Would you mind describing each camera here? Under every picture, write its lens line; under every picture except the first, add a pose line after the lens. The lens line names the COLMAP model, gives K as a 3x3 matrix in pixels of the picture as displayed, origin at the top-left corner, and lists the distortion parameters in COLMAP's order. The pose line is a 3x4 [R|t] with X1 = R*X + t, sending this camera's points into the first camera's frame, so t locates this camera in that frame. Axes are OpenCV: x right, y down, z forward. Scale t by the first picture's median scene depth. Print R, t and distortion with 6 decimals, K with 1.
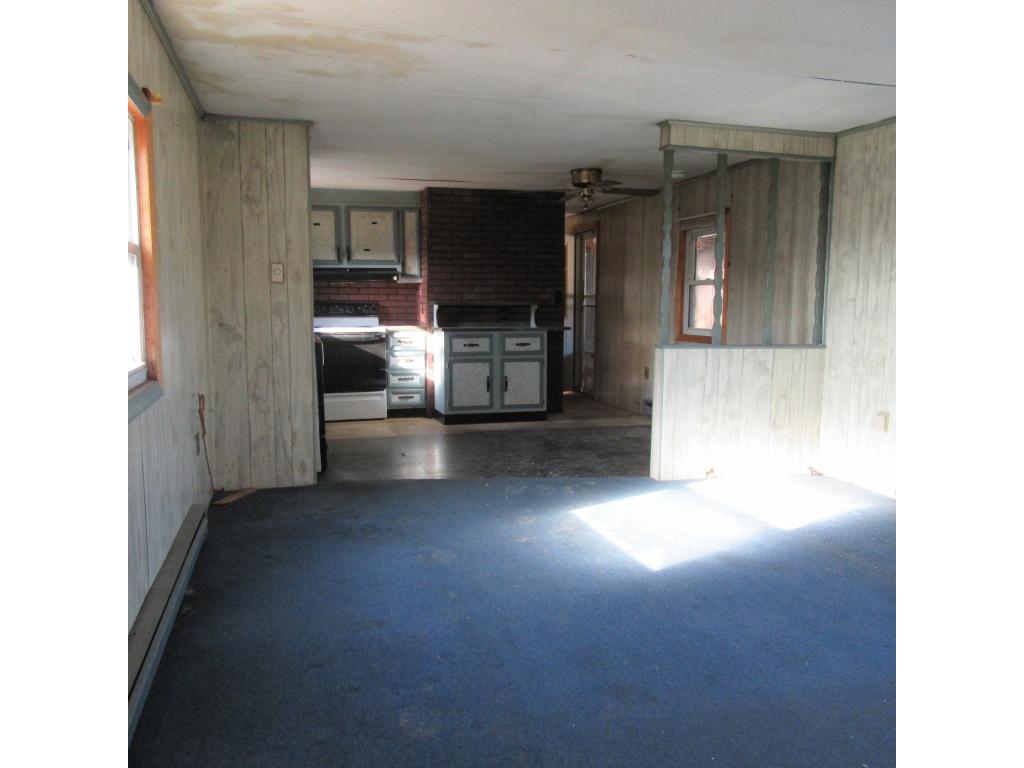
lens RADIAL K [[757.0, 0, 512.6], [0, 757.0, 383.2], [0, 0, 1]] dist [-0.002656, 0.003617]
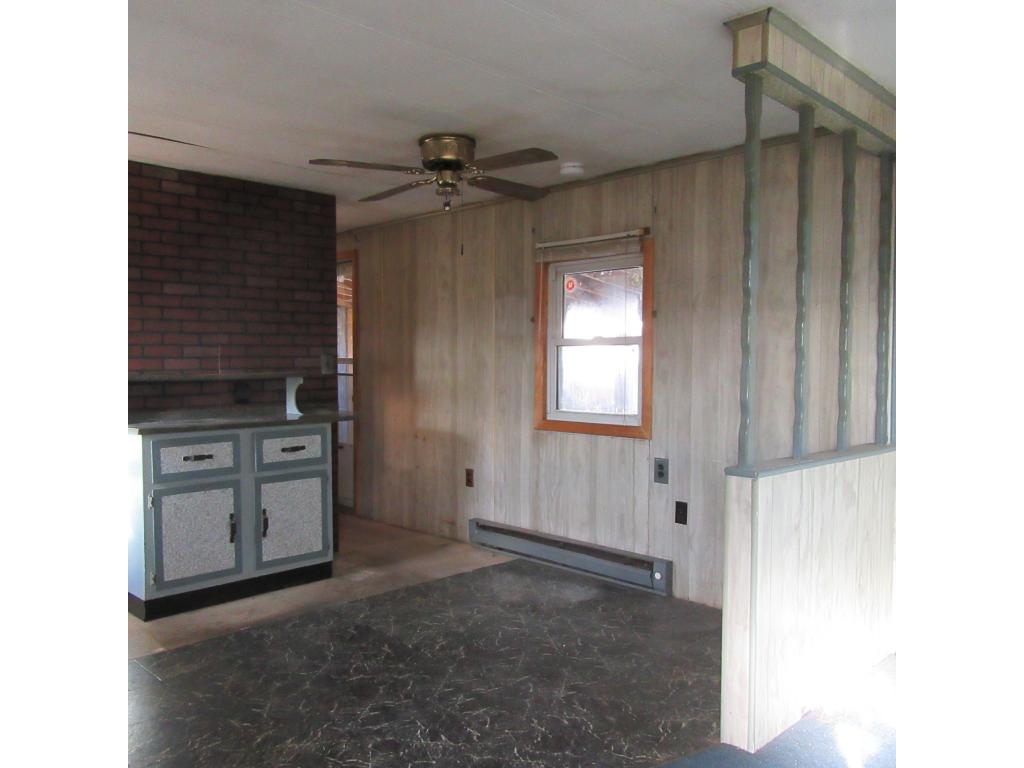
lens RADIAL K [[757.0, 0, 510.8], [0, 757.0, 386.1], [0, 0, 1]] dist [-0.002656, 0.003617]
pose [[0.878234, -0.021922, 0.477728, -0.108435], [0.055750, 0.996831, -0.056746, -0.055260], [-0.474970, 0.076470, 0.876673, 0.416678]]
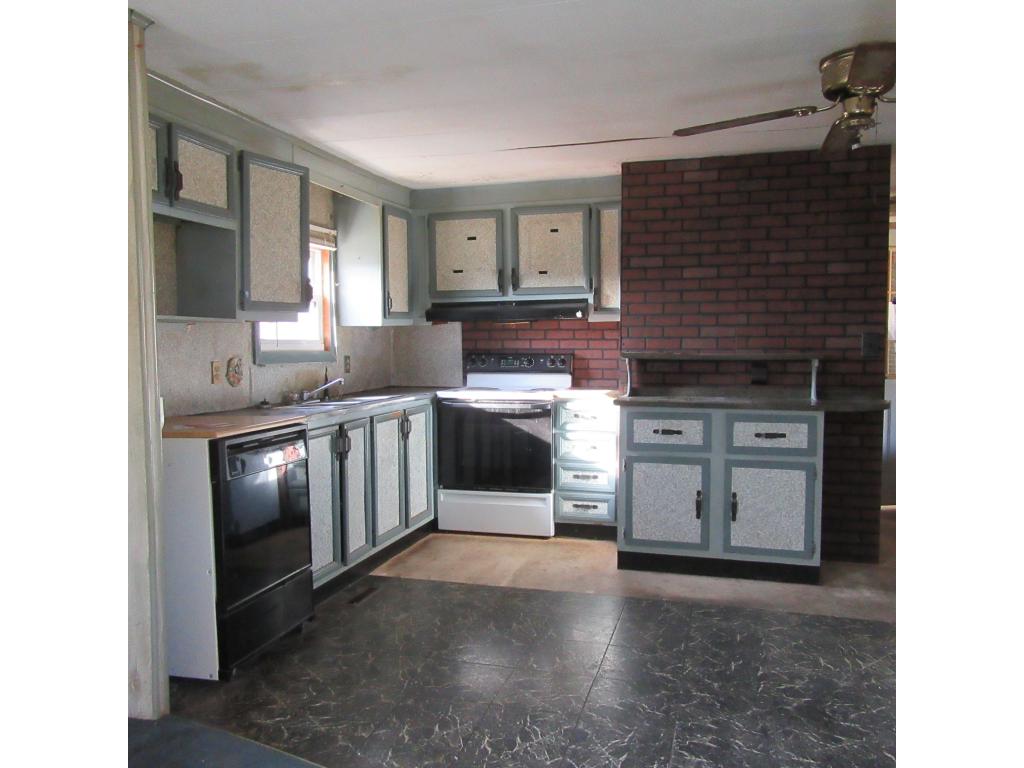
lens RADIAL K [[757.0, 0, 510.5], [0, 757.0, 386.6], [0, 0, 1]] dist [-0.002656, 0.003617]
pose [[0.842746, 0.029959, -0.537477, 0.138792], [-0.053356, 0.998182, -0.028020, -0.059071], [0.535660, 0.052291, 0.842813, 0.446703]]
